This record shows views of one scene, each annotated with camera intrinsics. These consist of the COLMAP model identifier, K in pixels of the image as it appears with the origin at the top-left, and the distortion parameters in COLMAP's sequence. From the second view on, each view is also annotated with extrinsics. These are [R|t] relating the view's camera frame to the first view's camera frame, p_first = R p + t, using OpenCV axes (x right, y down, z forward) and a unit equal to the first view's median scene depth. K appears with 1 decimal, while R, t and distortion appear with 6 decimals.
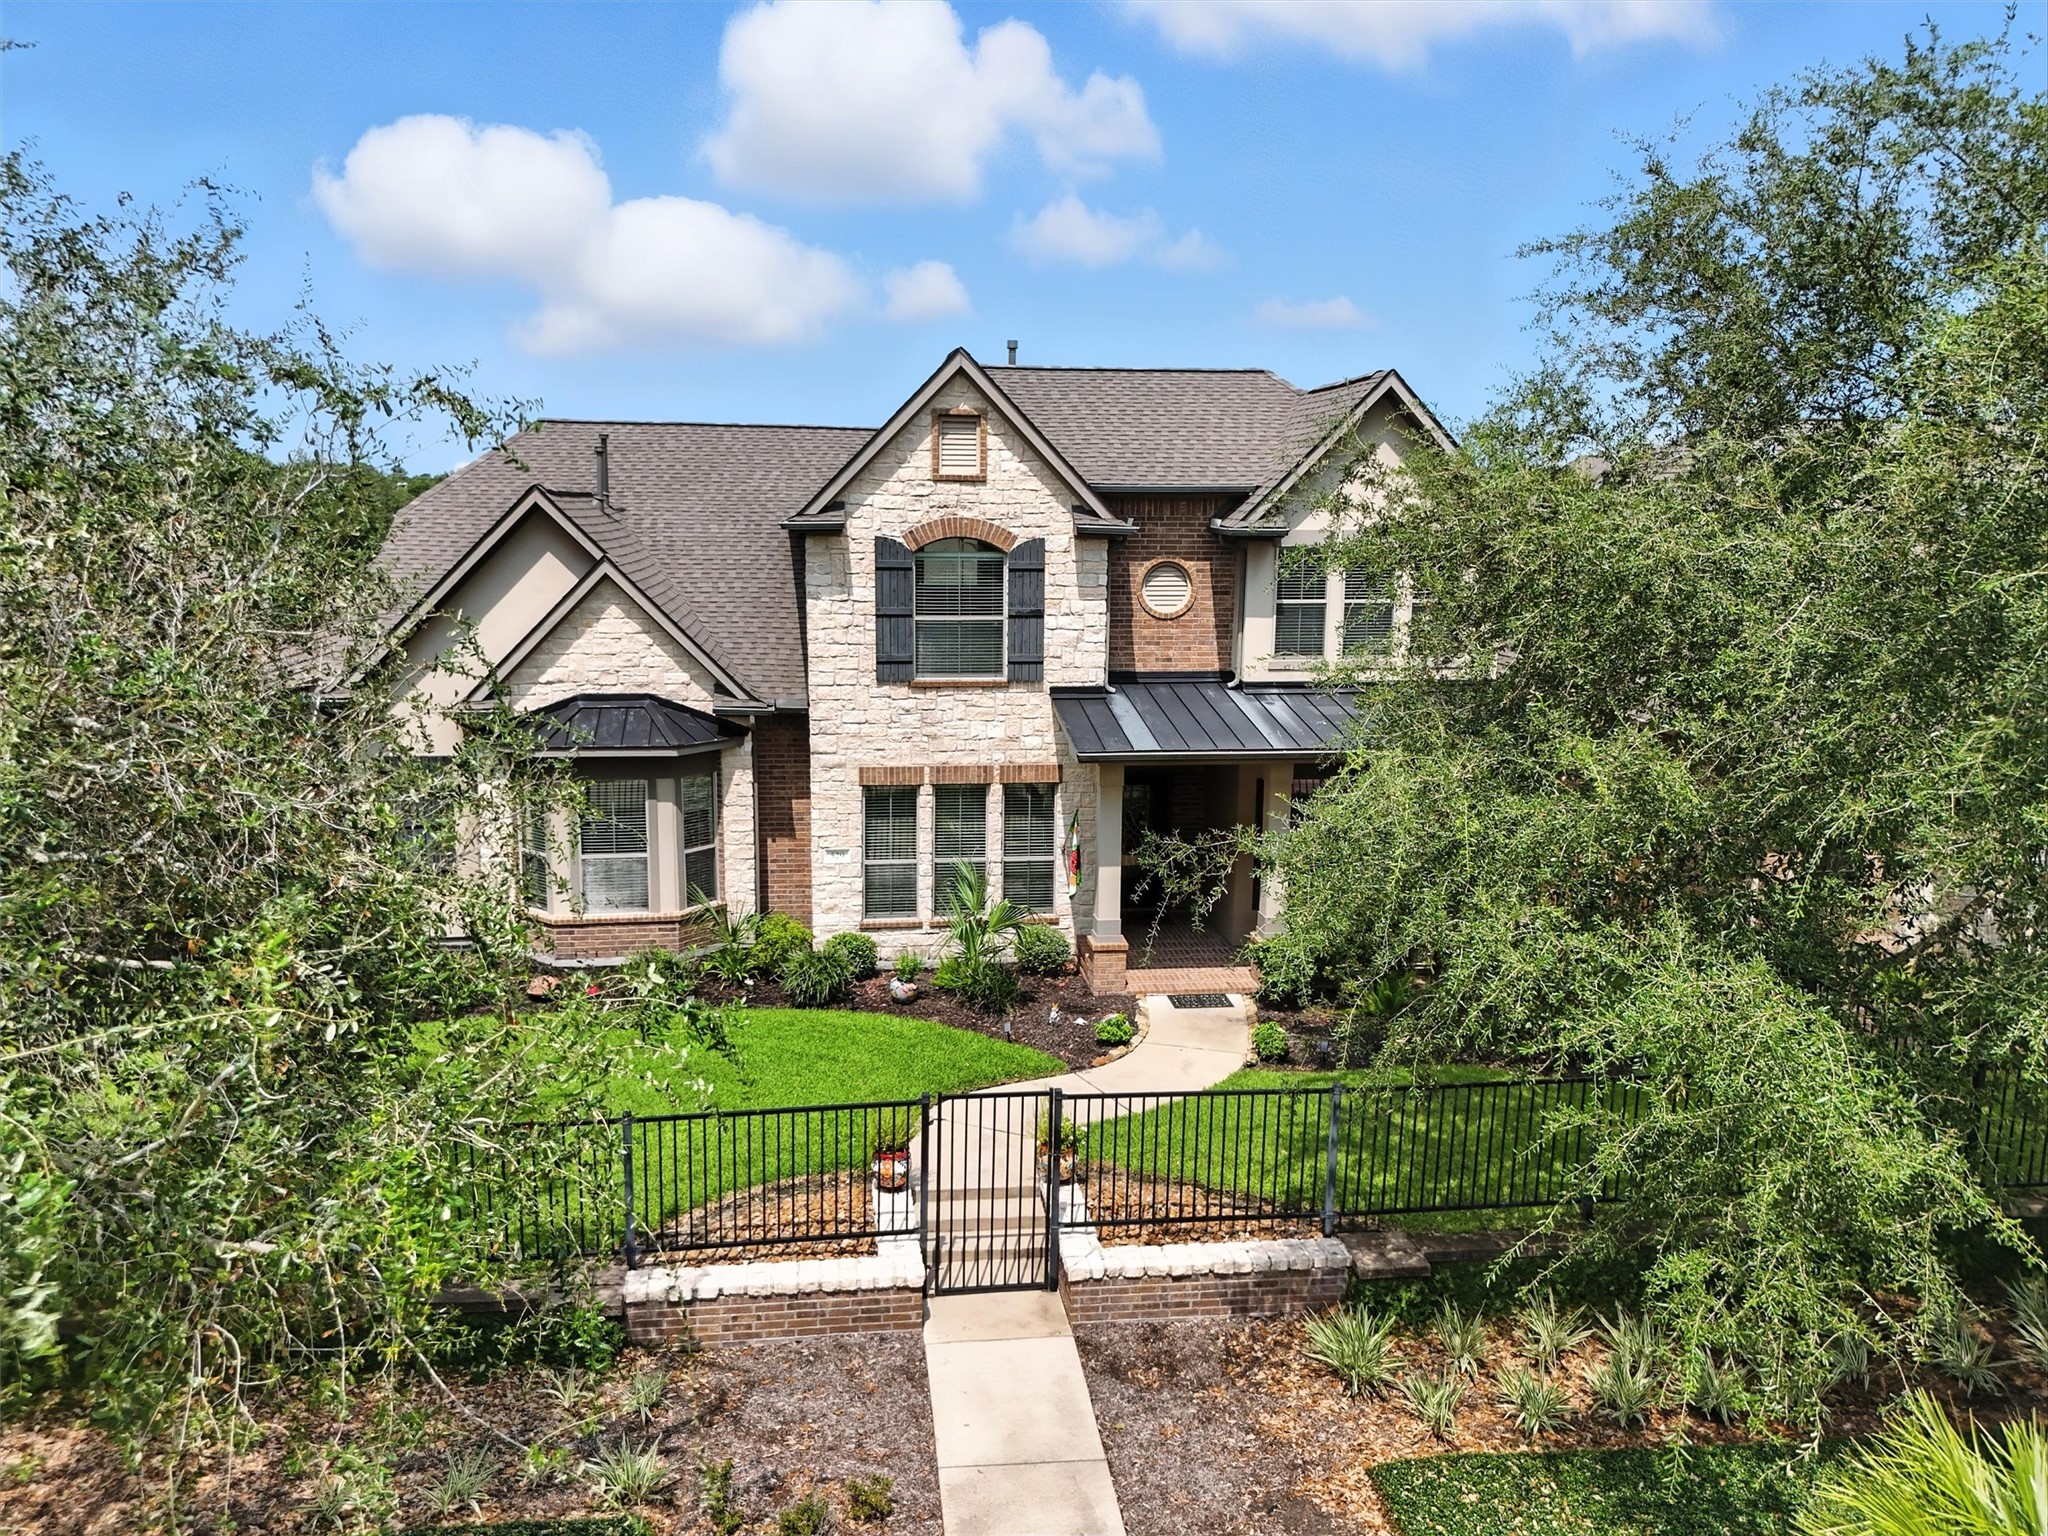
lens RADIAL K [[1647.3, 0, 1024.0], [0, 1647.3, 768.0], [0, 0, 1]] dist [0.000361, -0.000400]
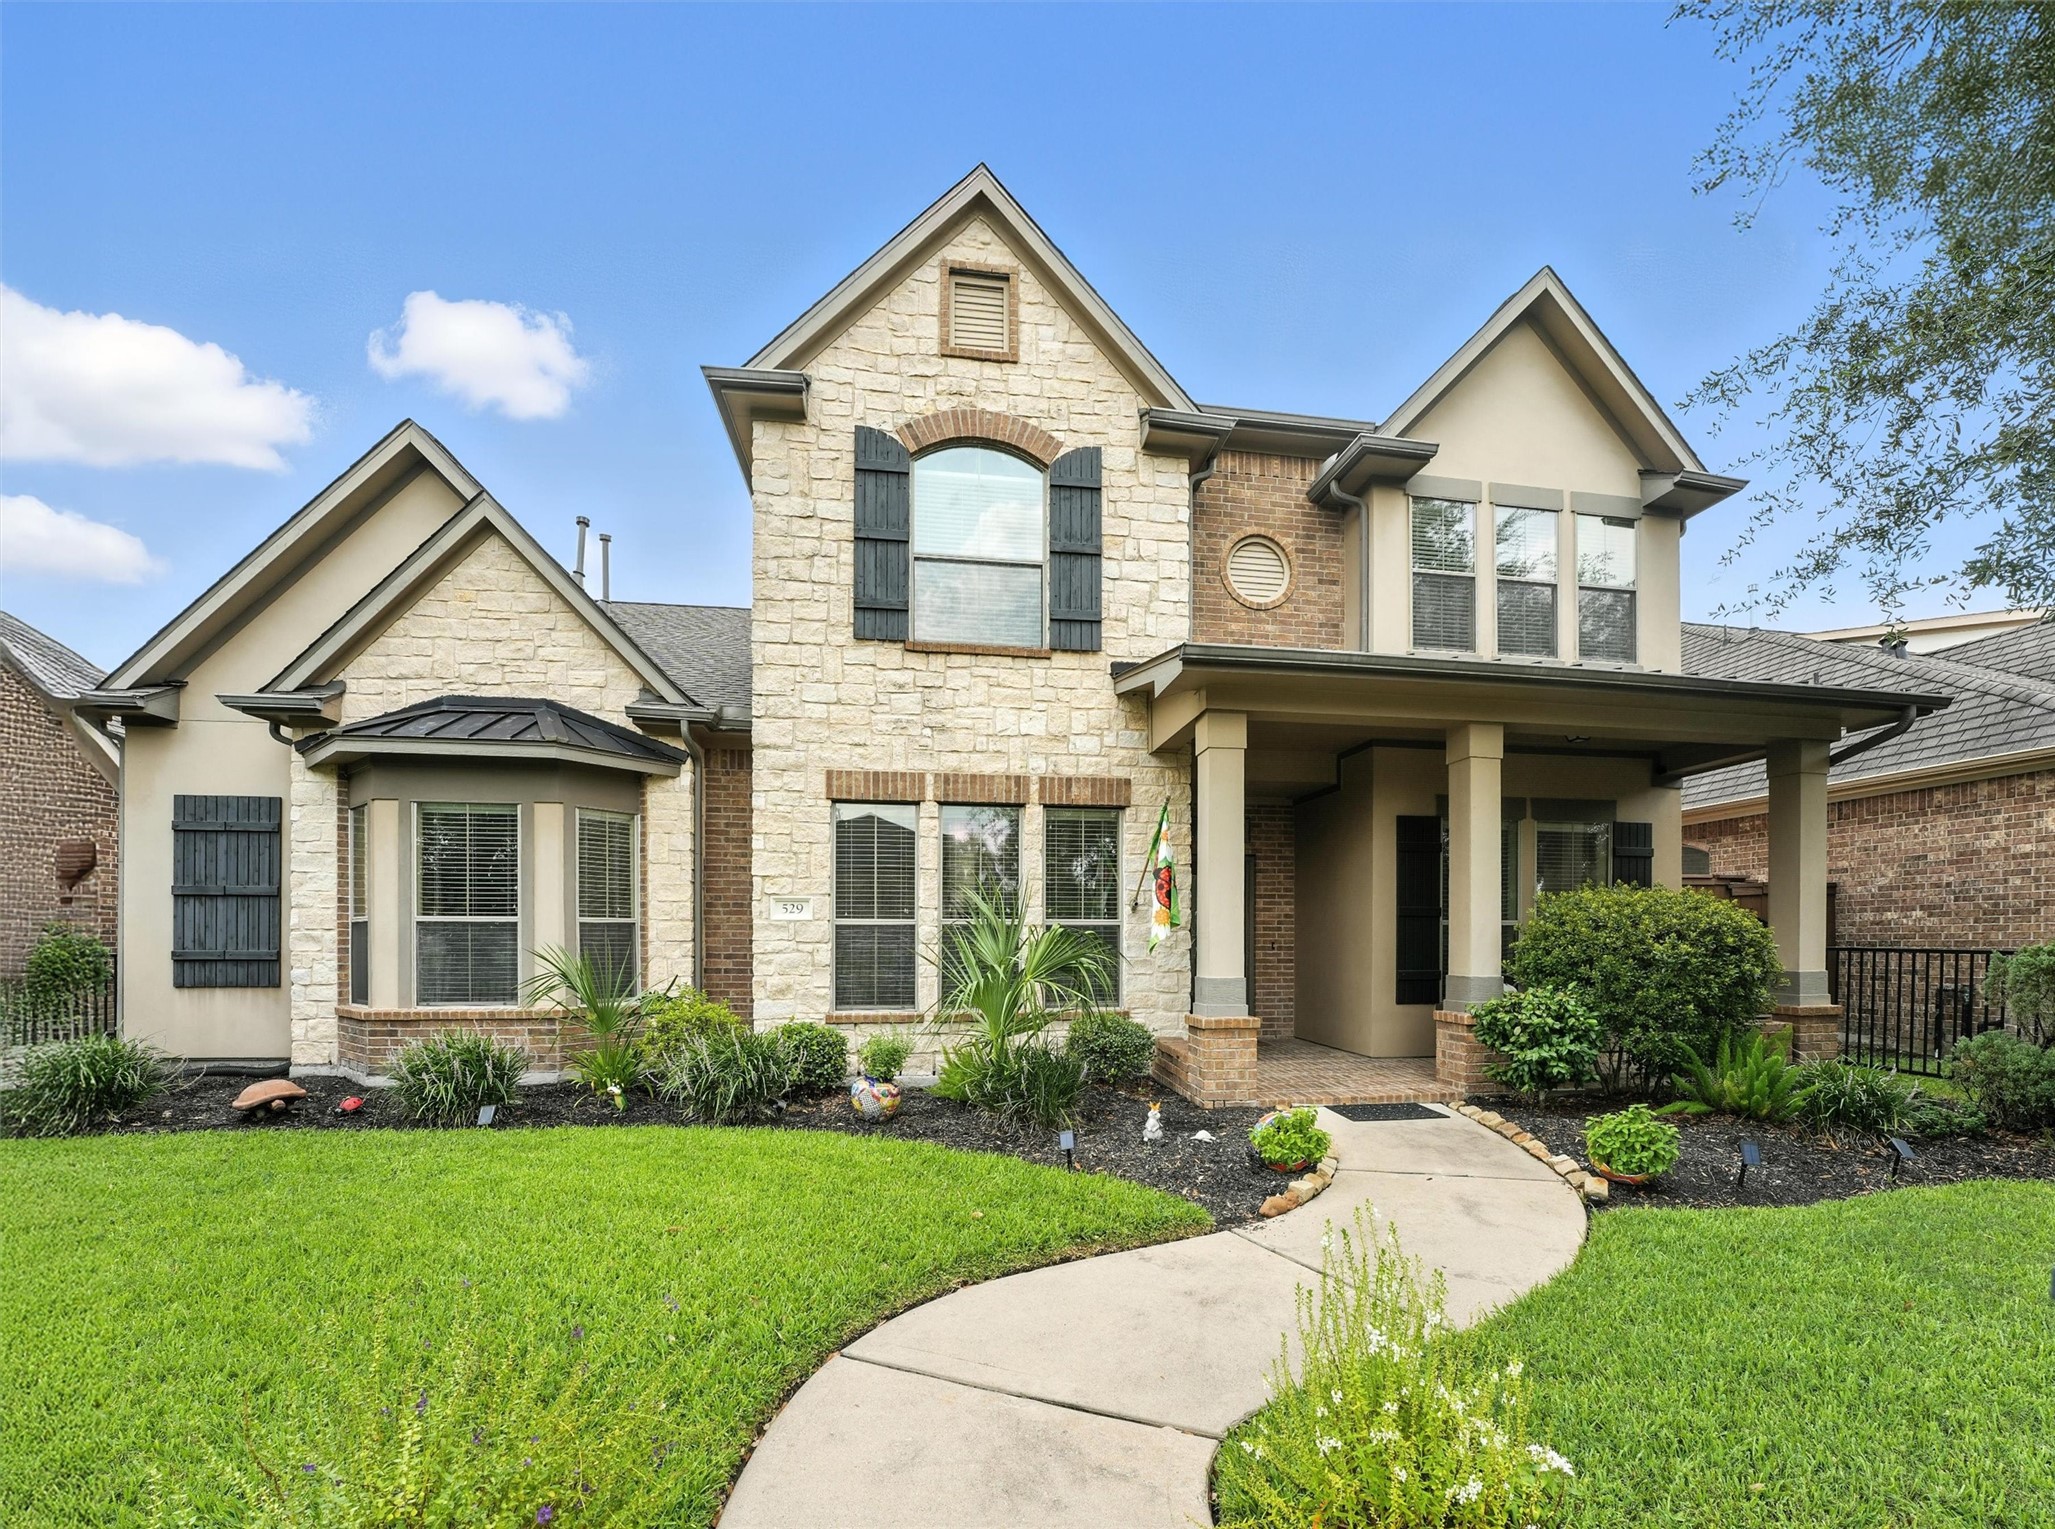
lens RADIAL K [[908.8, 0, 1051.5], [0, 908.8, 941.7], [0, 0, 1]] dist [-0.064400, -0.000004]
pose [[0.999782, -0.010146, 0.018254, -0.017463], [0.013074, 0.985662, -0.168223, 0.130338], [-0.016285, 0.168425, 0.985580, 0.657649]]
